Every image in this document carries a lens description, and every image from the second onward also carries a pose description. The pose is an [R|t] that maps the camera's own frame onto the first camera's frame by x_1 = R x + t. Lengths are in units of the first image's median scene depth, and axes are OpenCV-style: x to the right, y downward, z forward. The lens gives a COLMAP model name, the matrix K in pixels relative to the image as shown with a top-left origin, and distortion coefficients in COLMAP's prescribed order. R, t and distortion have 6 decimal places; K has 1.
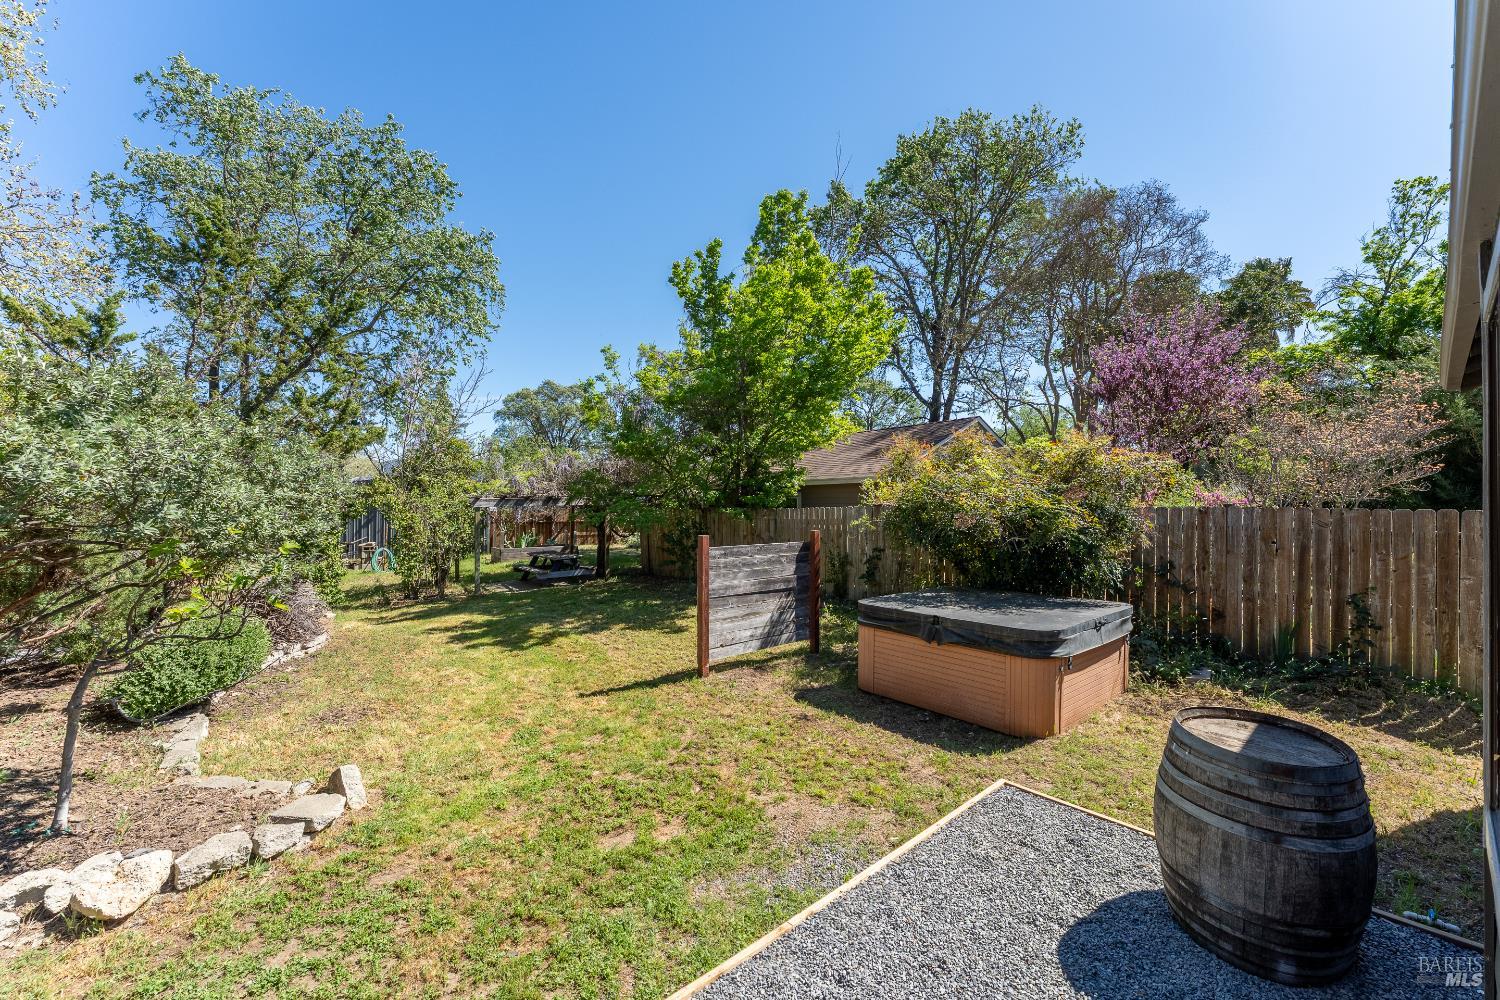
lens RADIAL K [[602.1, 0, 750.0], [0, 602.1, 500.0], [0, 0, 1]] dist [-0.000627, -0.000050]
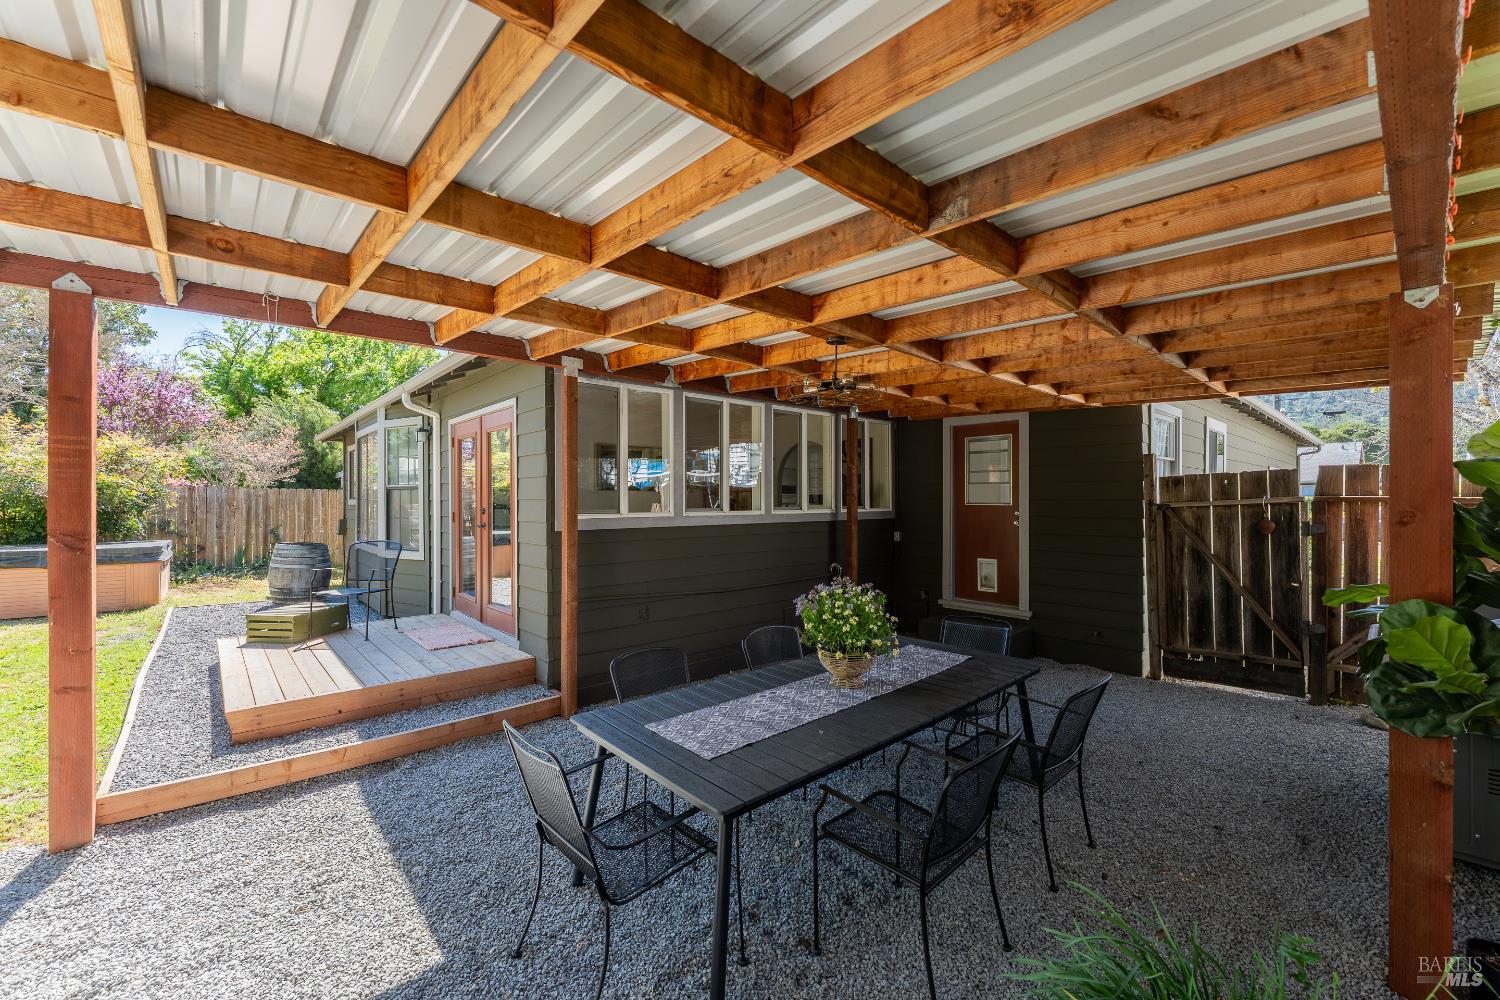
lens RADIAL K [[602.1, 0, 750.0], [0, 602.1, 500.0], [0, 0, 1]] dist [-0.000627, -0.000050]
pose [[-0.013431, 0.014031, 0.999811, -1.072701], [-0.002242, 0.999899, -0.014063, 0.079071], [-0.999907, -0.002430, -0.013398, -0.610048]]
